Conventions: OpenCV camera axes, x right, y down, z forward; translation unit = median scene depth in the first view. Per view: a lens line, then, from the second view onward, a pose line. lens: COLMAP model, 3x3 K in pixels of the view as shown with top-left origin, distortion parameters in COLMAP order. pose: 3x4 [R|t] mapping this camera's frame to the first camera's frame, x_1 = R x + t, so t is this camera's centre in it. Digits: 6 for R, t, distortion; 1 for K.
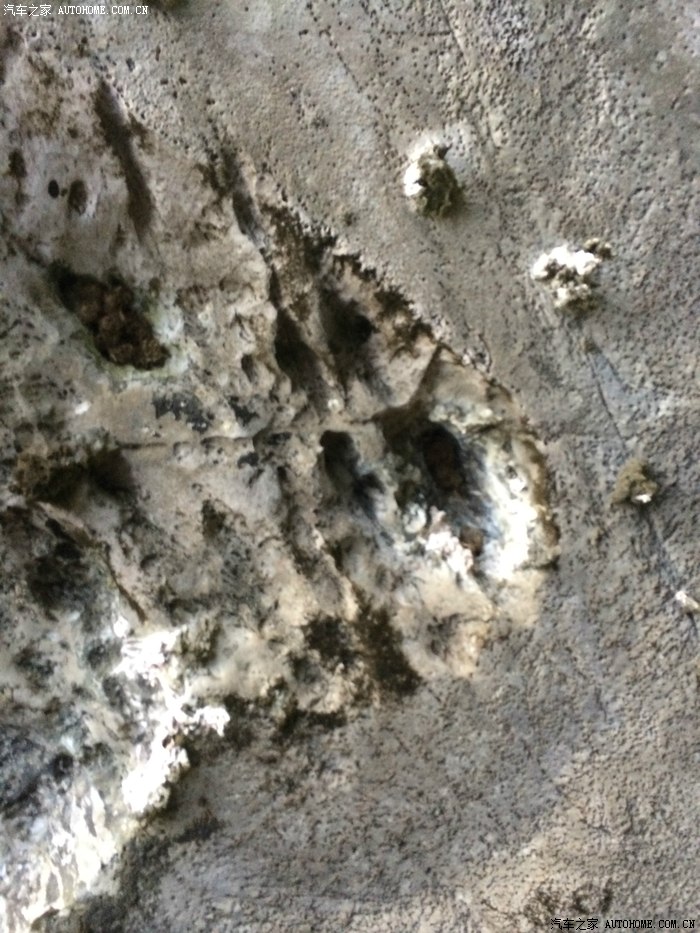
lens RADIAL K [[817.4, 0, 372.6], [0, 817.4, 468.6], [0, 0, 1]] dist [0.089109, -0.109786]
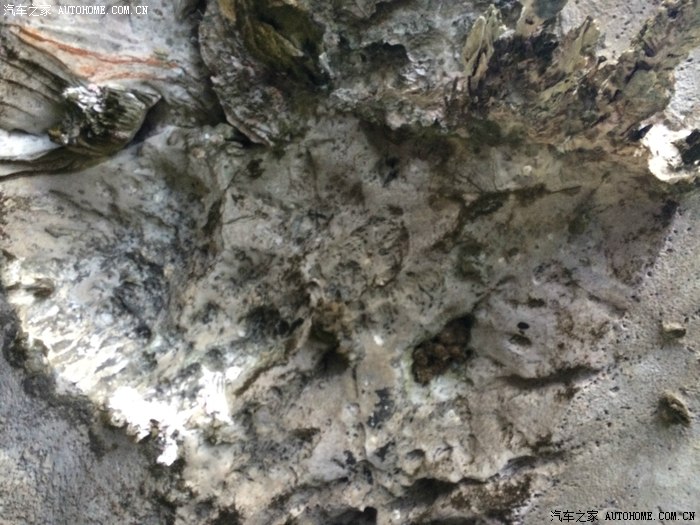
lens RADIAL K [[613.3, 0, 352.2], [0, 613.3, 261.2], [0, 0, 1]] dist [0.089109, -0.109786]
pose [[0.057964, 0.982888, -0.174848, -0.303527], [-0.994596, 0.071966, 0.074829, -0.119723], [0.086132, 0.169565, 0.981748, -0.100112]]
